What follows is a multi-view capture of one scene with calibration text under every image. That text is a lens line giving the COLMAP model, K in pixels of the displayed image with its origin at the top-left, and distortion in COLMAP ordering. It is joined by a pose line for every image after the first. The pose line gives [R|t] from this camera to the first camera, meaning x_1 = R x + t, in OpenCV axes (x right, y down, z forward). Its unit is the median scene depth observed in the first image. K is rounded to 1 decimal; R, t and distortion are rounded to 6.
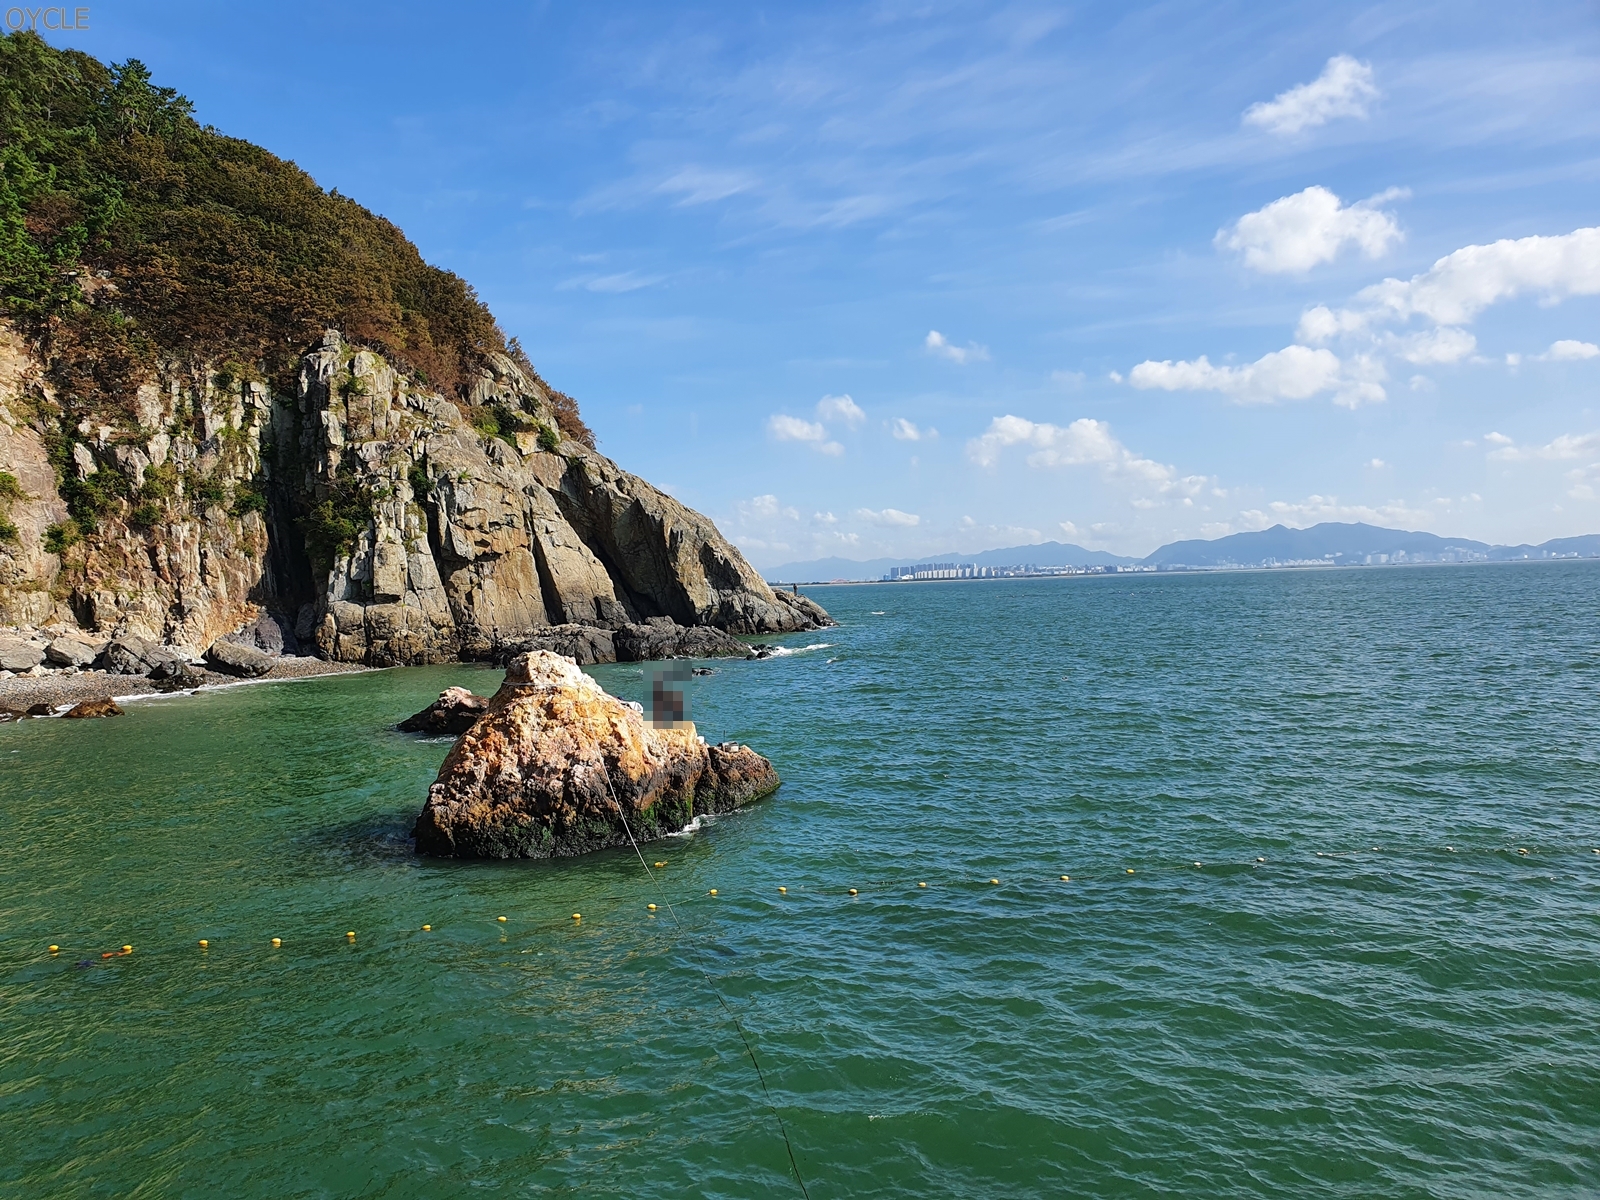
lens RADIAL K [[1055.9, 0, 800.0], [0, 1055.9, 600.0], [0, 0, 1]] dist [-0.126242, 0.000809]
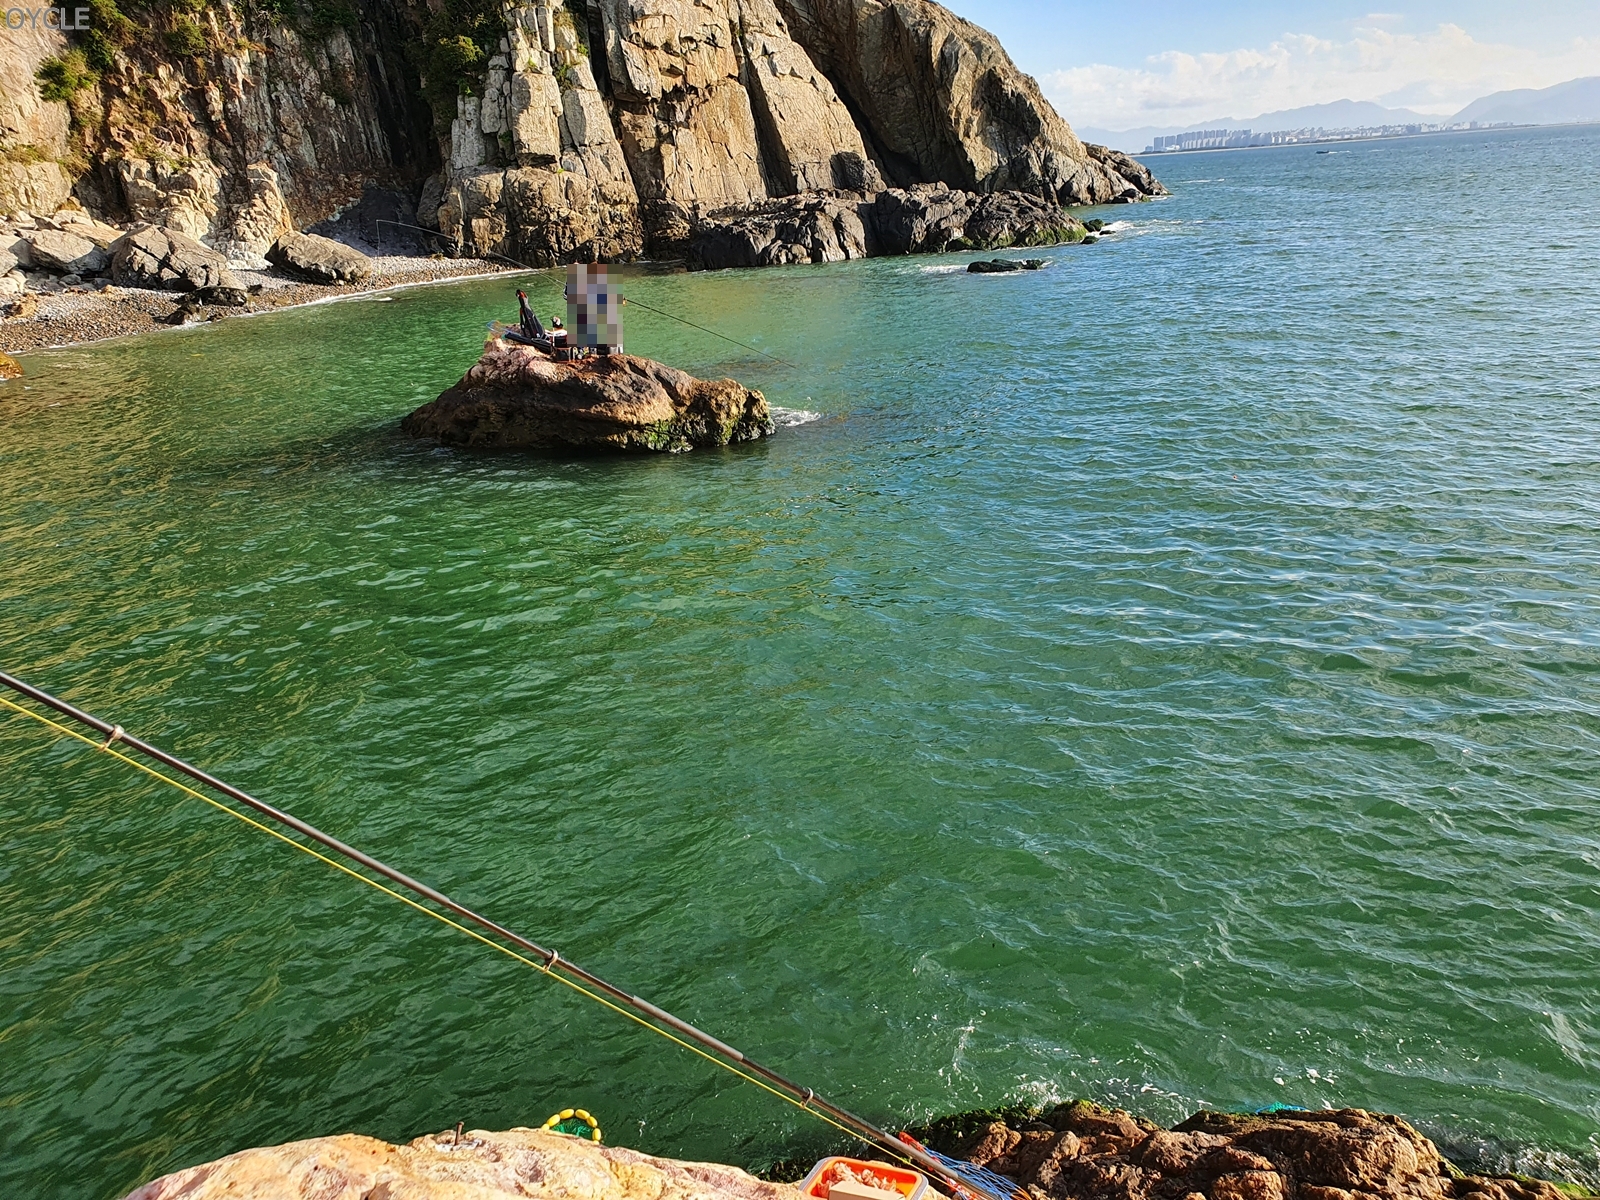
lens RADIAL K [[1028.1, 0, 800.0], [0, 1028.1, 600.0], [0, 0, 1]] dist [-0.020843, 0.049134]
pose [[0.976098, 0.055963, -0.210004, -0.065976], [0.027092, 0.927409, 0.373066, 0.018173], [0.215638, -0.369838, 0.903726, 0.299337]]
